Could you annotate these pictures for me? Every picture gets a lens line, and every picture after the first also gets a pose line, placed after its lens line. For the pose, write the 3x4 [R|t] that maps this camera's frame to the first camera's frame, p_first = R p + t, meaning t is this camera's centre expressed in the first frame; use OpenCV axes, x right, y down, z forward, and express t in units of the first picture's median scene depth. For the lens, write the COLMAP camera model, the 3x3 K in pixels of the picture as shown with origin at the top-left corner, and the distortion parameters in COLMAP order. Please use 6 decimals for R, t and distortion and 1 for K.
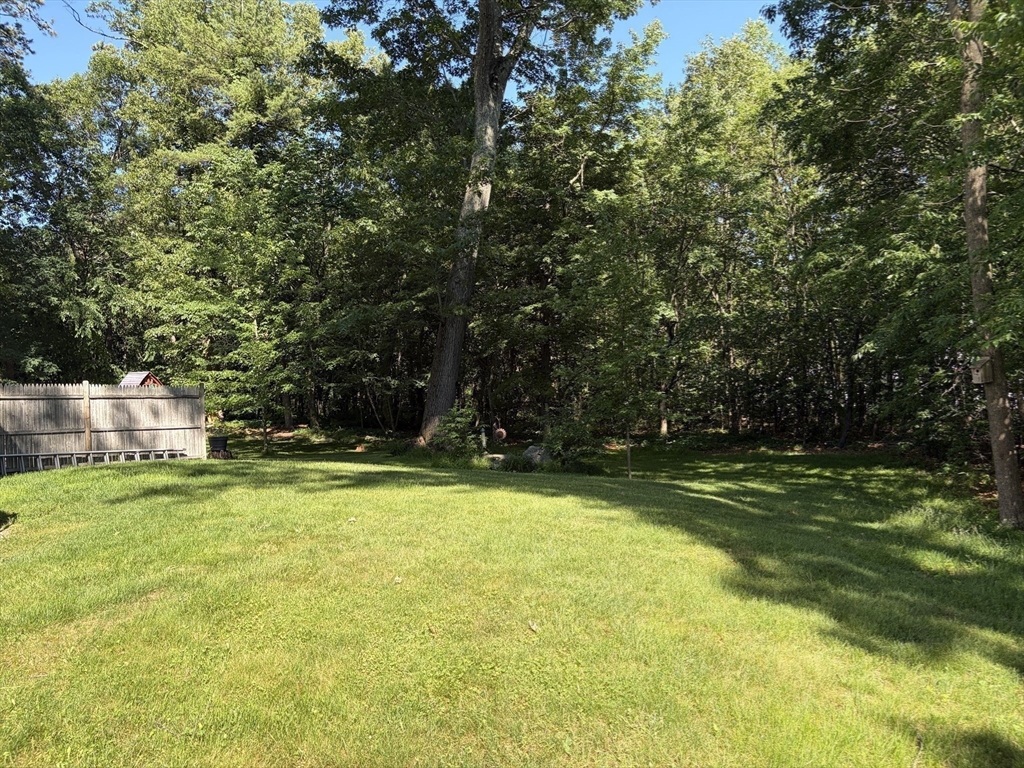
lens RADIAL K [[778.2, 0, 515.9], [0, 778.2, 388.2], [0, 0, 1]] dist [0.056232, -0.065518]
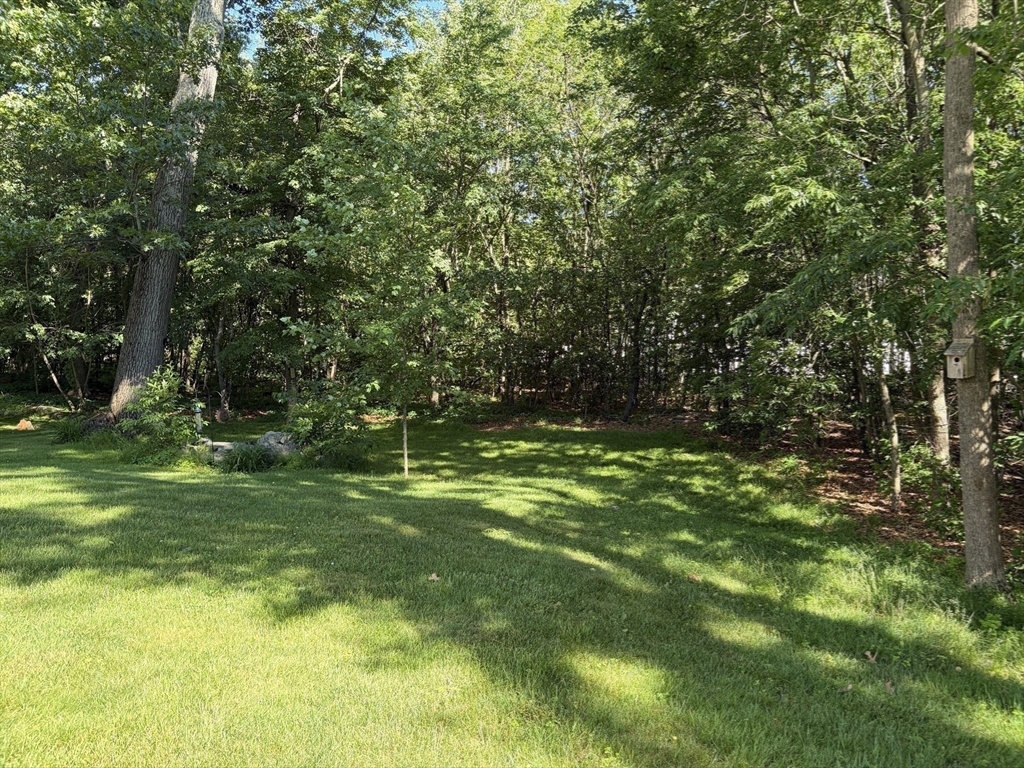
lens RADIAL K [[778.2, 0, 501.5], [0, 778.2, 375.9], [0, 0, 1]] dist [0.056232, -0.065518]
pose [[0.954797, 0.011499, 0.297036, 0.006307], [-0.024835, 0.998844, 0.041161, -0.010176], [-0.296219, -0.046678, 0.953979, 0.170881]]
